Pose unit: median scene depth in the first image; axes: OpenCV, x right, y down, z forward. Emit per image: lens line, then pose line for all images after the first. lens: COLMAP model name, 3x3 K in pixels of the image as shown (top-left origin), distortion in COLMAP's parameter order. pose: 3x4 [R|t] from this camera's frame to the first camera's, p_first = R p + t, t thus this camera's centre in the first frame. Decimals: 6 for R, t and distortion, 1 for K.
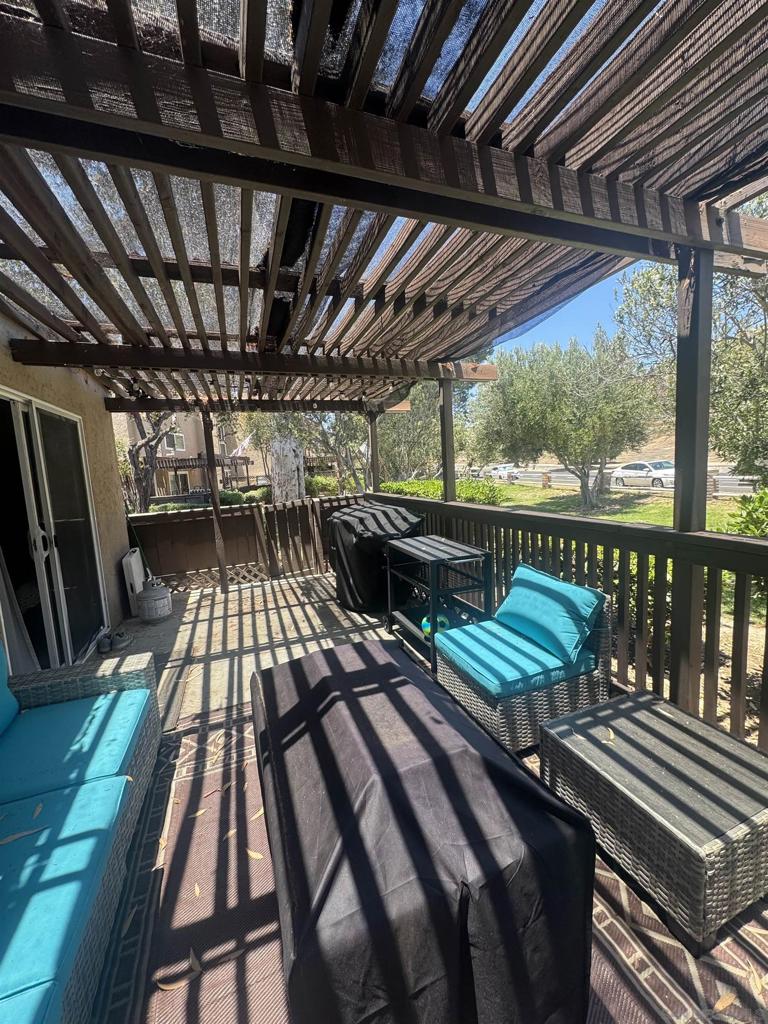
lens RADIAL K [[408.6, 0, 392.2], [0, 408.6, 516.9], [0, 0, 1]] dist [0.002661, 0.000131]
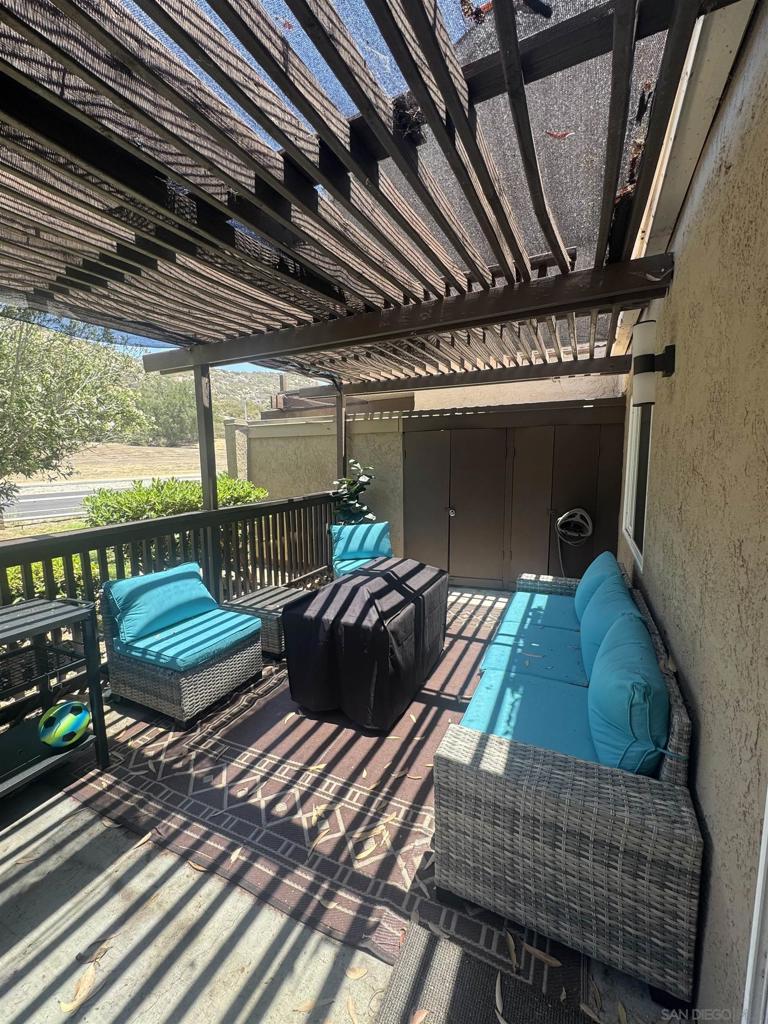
lens RADIAL K [[408.6, 0, 389.1], [0, 408.6, 506.5], [0, 0, 1]] dist [0.002661, 0.000131]
pose [[-0.684591, -0.033506, 0.728157, -0.963892], [0.135098, 0.975804, 0.171916, -0.137963], [-0.716299, 0.216064, -0.663500, 1.363384]]
